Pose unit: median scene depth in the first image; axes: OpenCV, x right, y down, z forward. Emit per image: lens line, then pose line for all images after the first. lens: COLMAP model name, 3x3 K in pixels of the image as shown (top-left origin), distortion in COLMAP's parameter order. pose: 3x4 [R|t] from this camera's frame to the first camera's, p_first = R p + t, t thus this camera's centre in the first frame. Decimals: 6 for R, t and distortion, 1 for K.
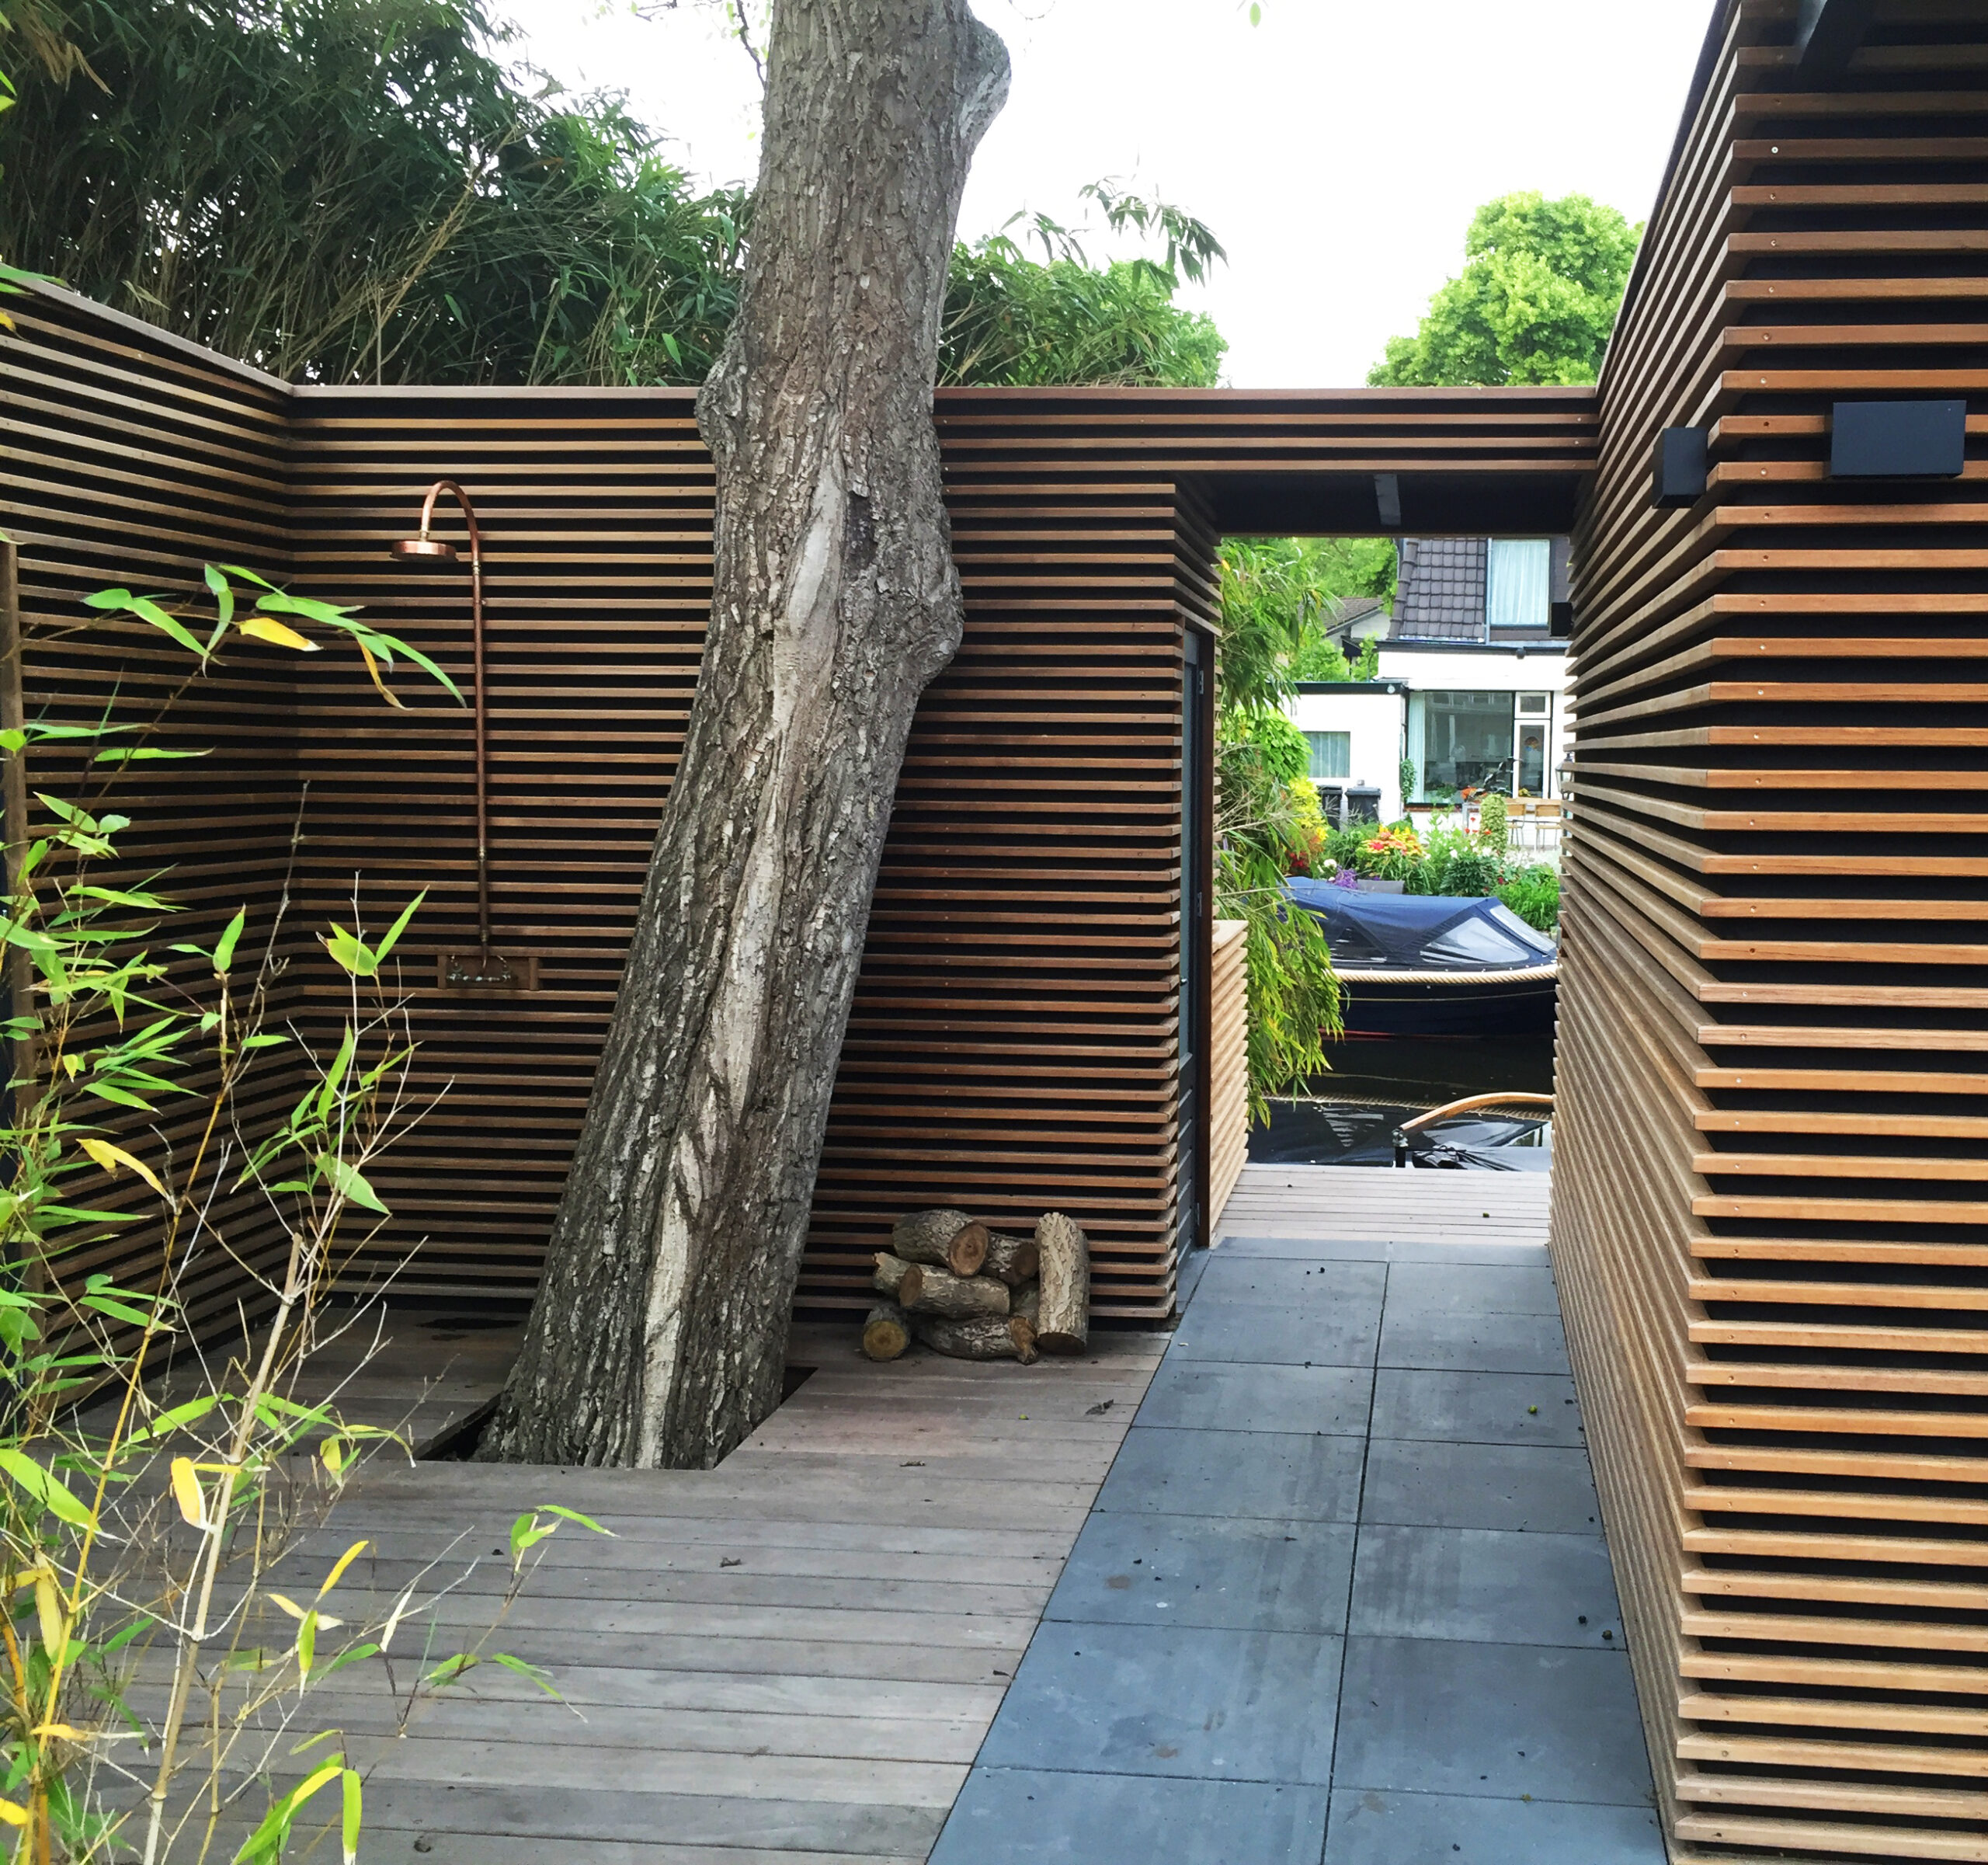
lens RADIAL K [[2115.6, 0, 1246.6], [0, 2115.6, 933.2], [0, 0, 1]] dist [0.075580, -0.082026]
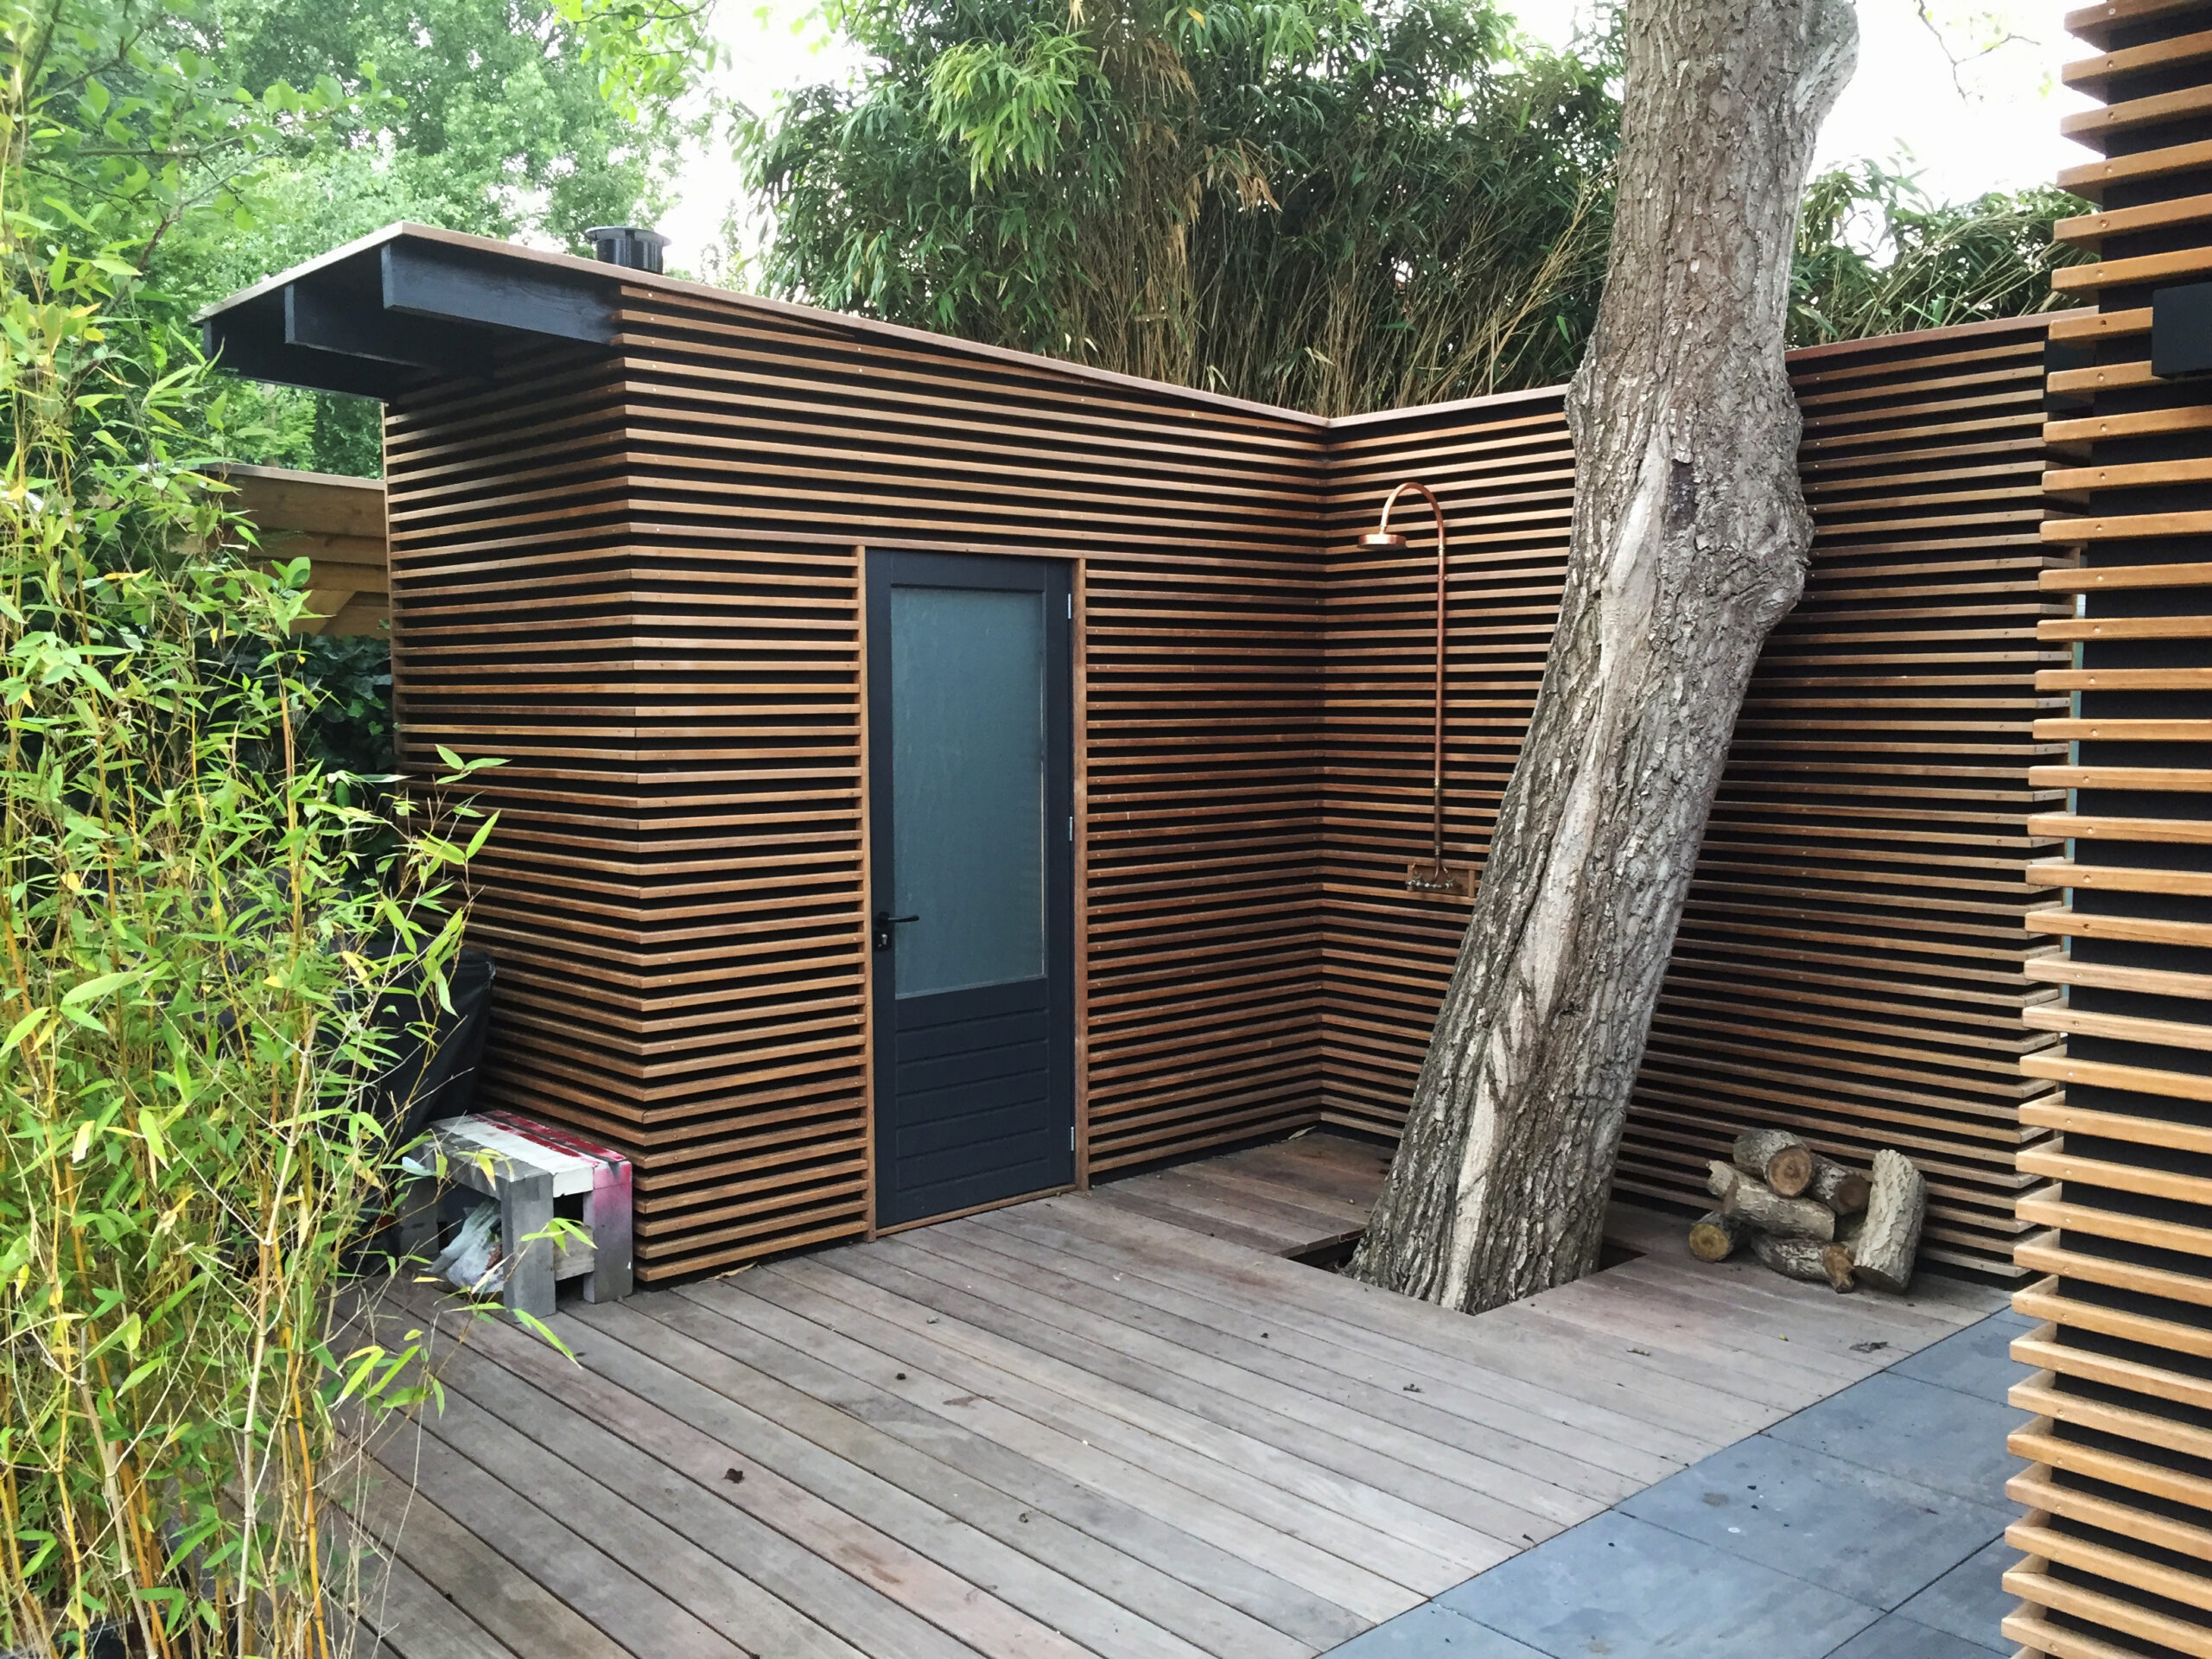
lens RADIAL K [[1878.0, 0, 1100.4], [0, 1878.0, 833.7], [0, 0, 1]] dist [0.071960, -0.087283]
pose [[0.733070, 0.038351, -0.679071, 0.266598], [-0.044271, 0.998982, 0.008627, -0.010447], [0.678711, 0.023739, 0.734022, 0.088226]]
